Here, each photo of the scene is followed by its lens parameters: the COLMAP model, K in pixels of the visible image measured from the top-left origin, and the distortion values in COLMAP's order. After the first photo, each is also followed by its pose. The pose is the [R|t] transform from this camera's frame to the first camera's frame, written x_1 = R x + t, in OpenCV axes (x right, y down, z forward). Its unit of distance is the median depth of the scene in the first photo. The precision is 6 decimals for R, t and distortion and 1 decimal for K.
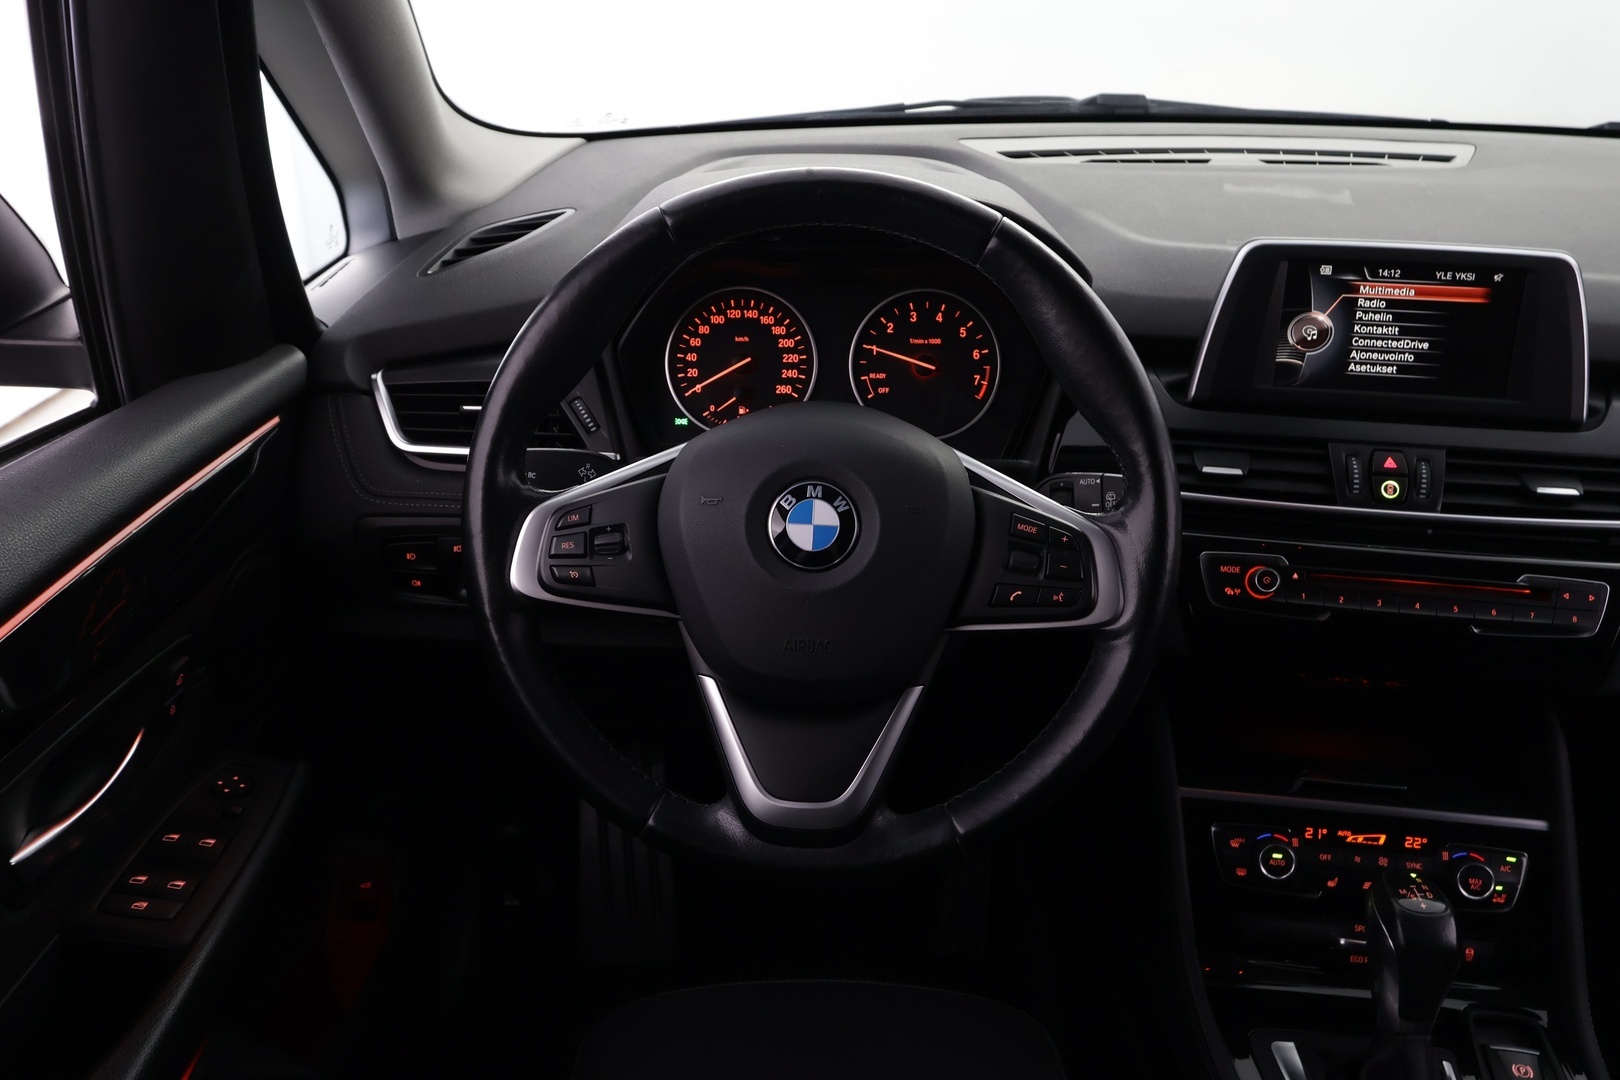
lens RADIAL K [[1266.3, 0, 804.4], [0, 1266.3, 539.4], [0, 0, 1]] dist [-0.007164, 0.014746]
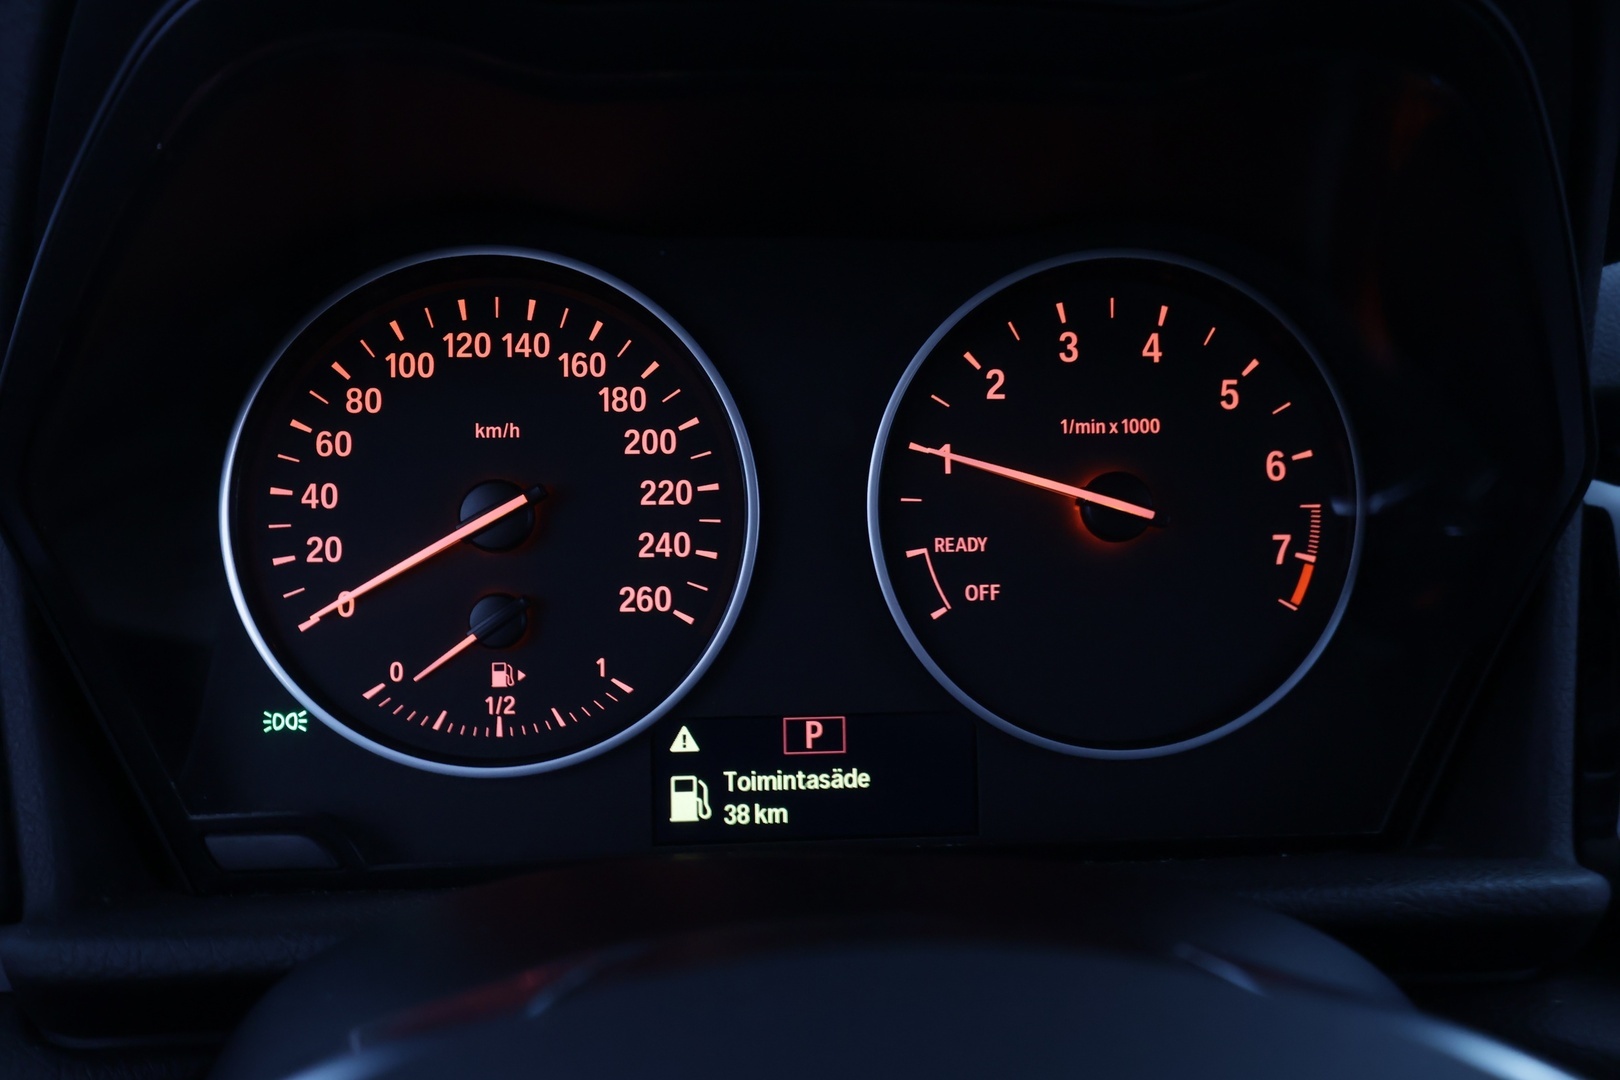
lens RADIAL K [[1266.3, 0, 796.6], [0, 1266.3, 537.3], [0, 0, 1]] dist [-0.007164, 0.014746]
pose [[0.996556, -0.025372, 0.078942, -0.004521], [0.031027, 0.996975, -0.071256, -0.116771], [-0.076895, 0.073460, 0.994329, 0.744746]]
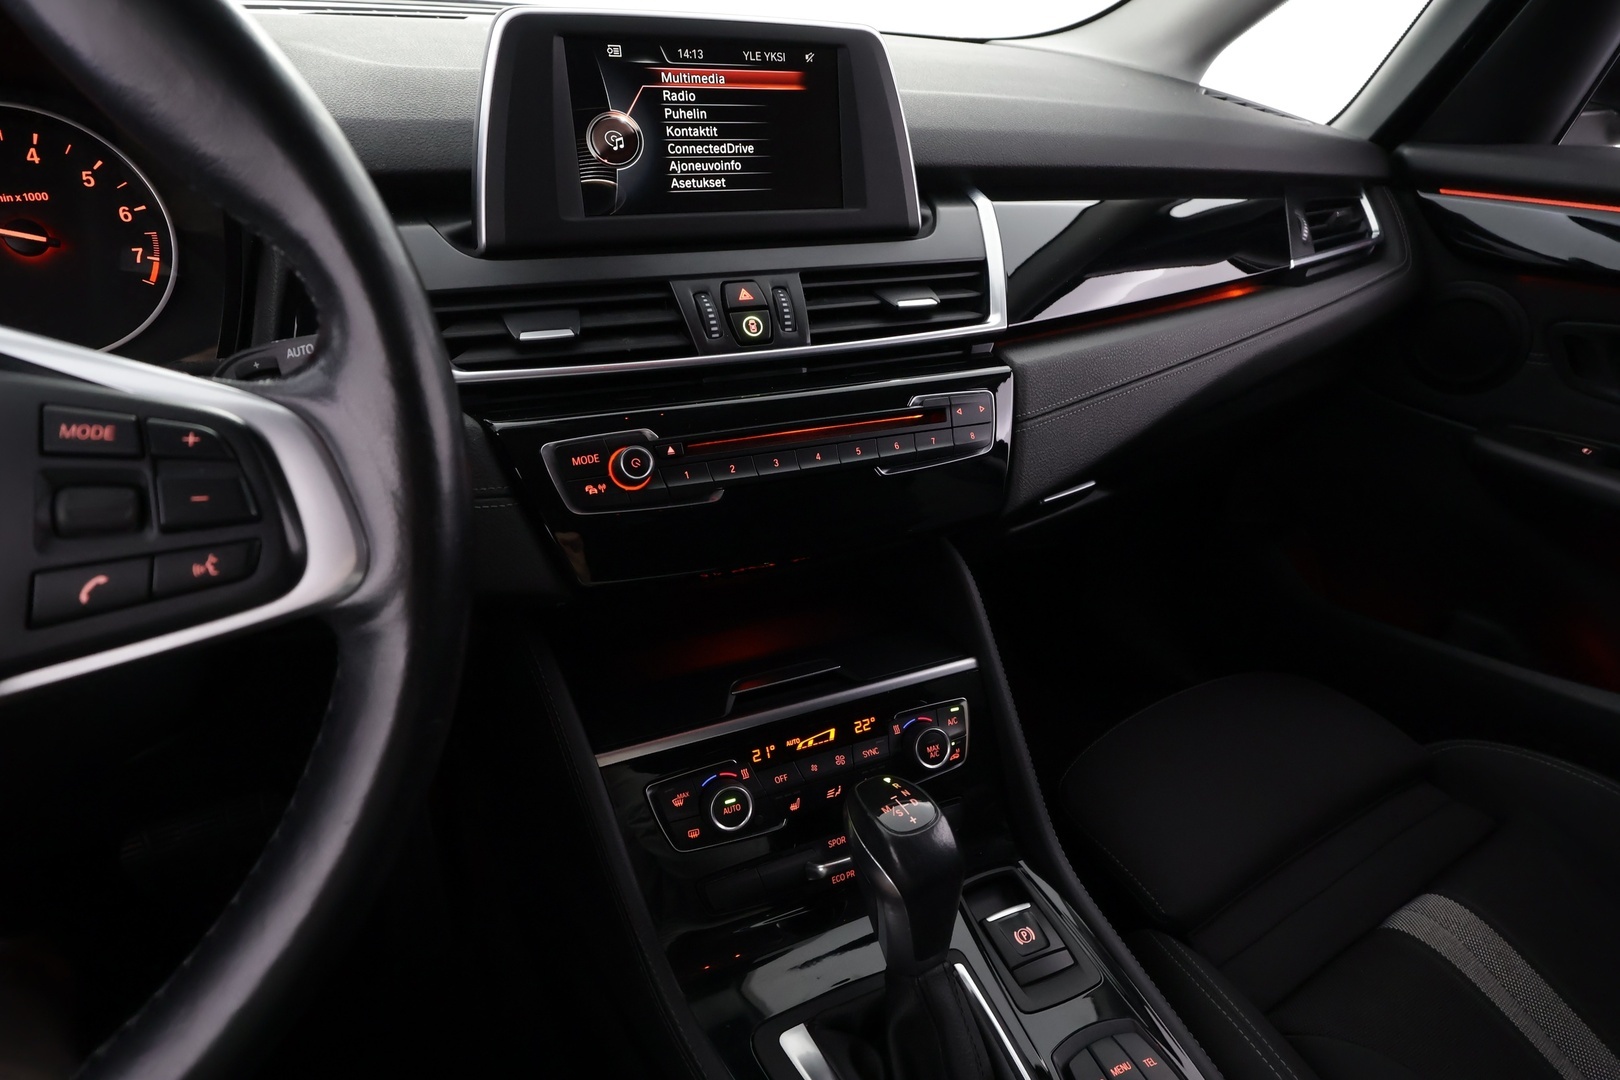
lens RADIAL K [[904.1, 0, 805.1], [0, 904.1, 539.7], [0, 0, 1]] dist [-0.000268, 0.002712]
pose [[0.842007, -0.240684, 0.482799, 0.173255], [0.213531, 0.970559, 0.111439, 0.034896], [-0.495407, 0.009260, 0.868612, 0.467233]]
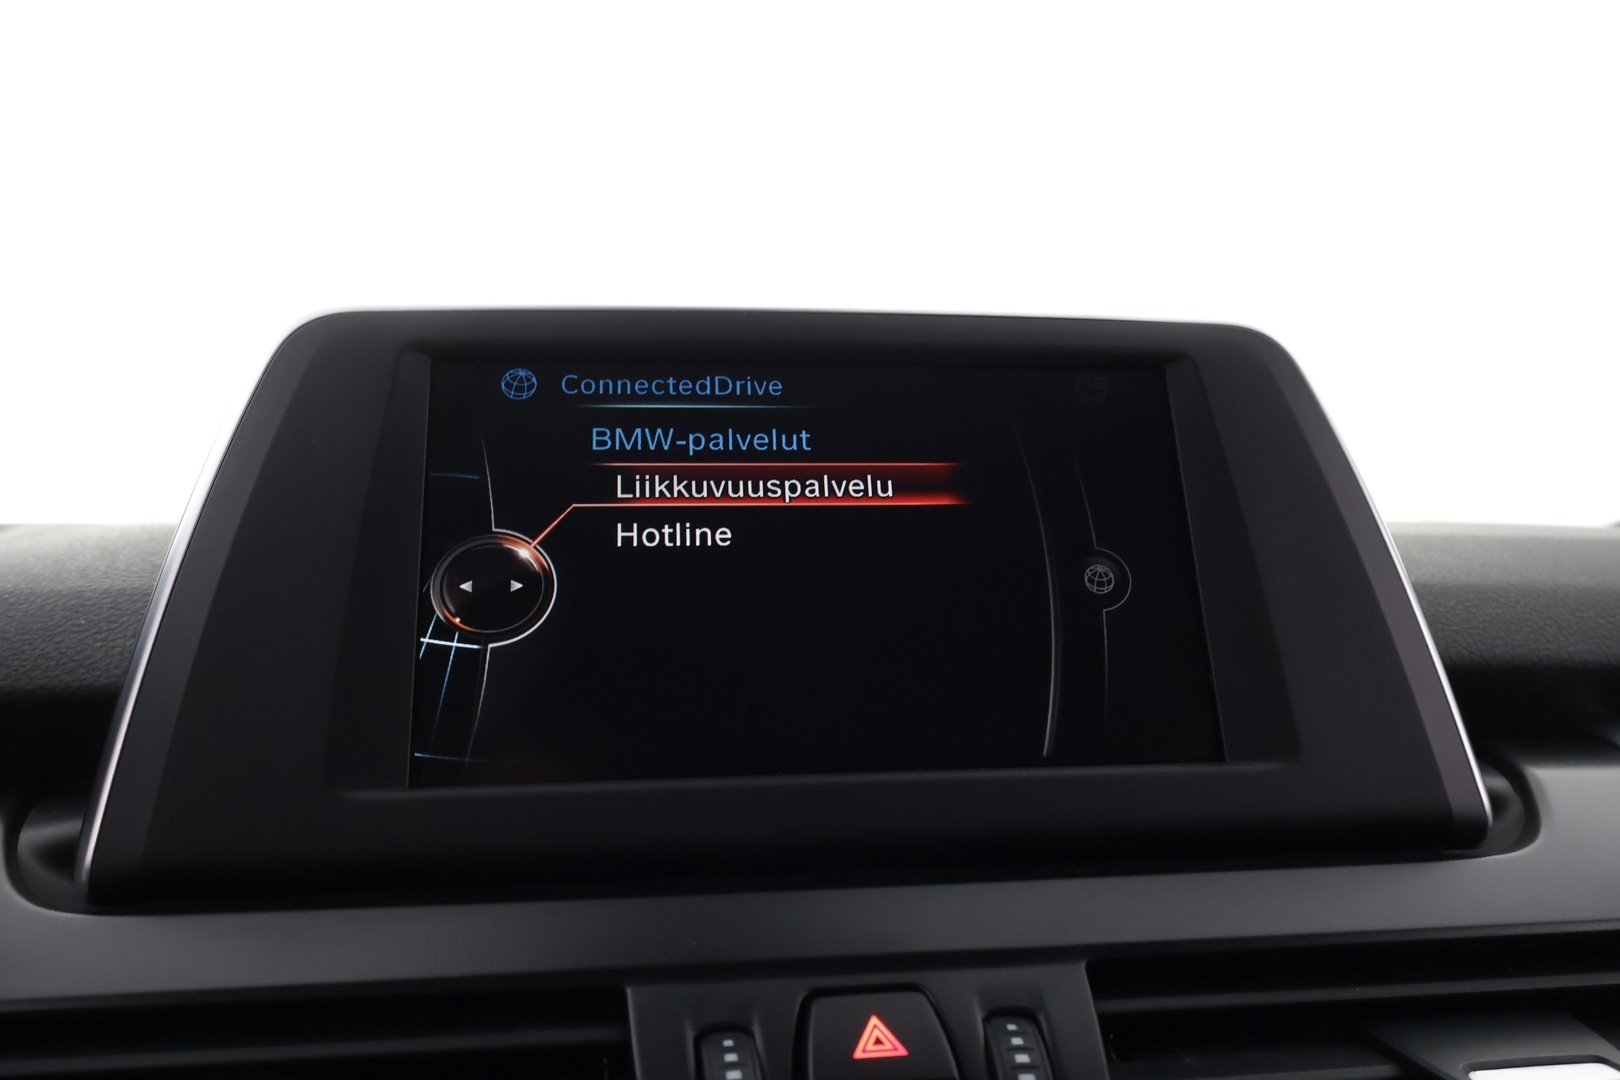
lens RADIAL K [[1266.3, 0, 810.8], [0, 1266.3, 534.3], [0, 0, 1]] dist [-0.007164, 0.014746]
pose [[0.960934, 0.003876, 0.276750, 0.379921], [0.148532, 0.836502, -0.527450, -0.018027], [-0.233547, 0.547951, 0.803247, 0.754633]]
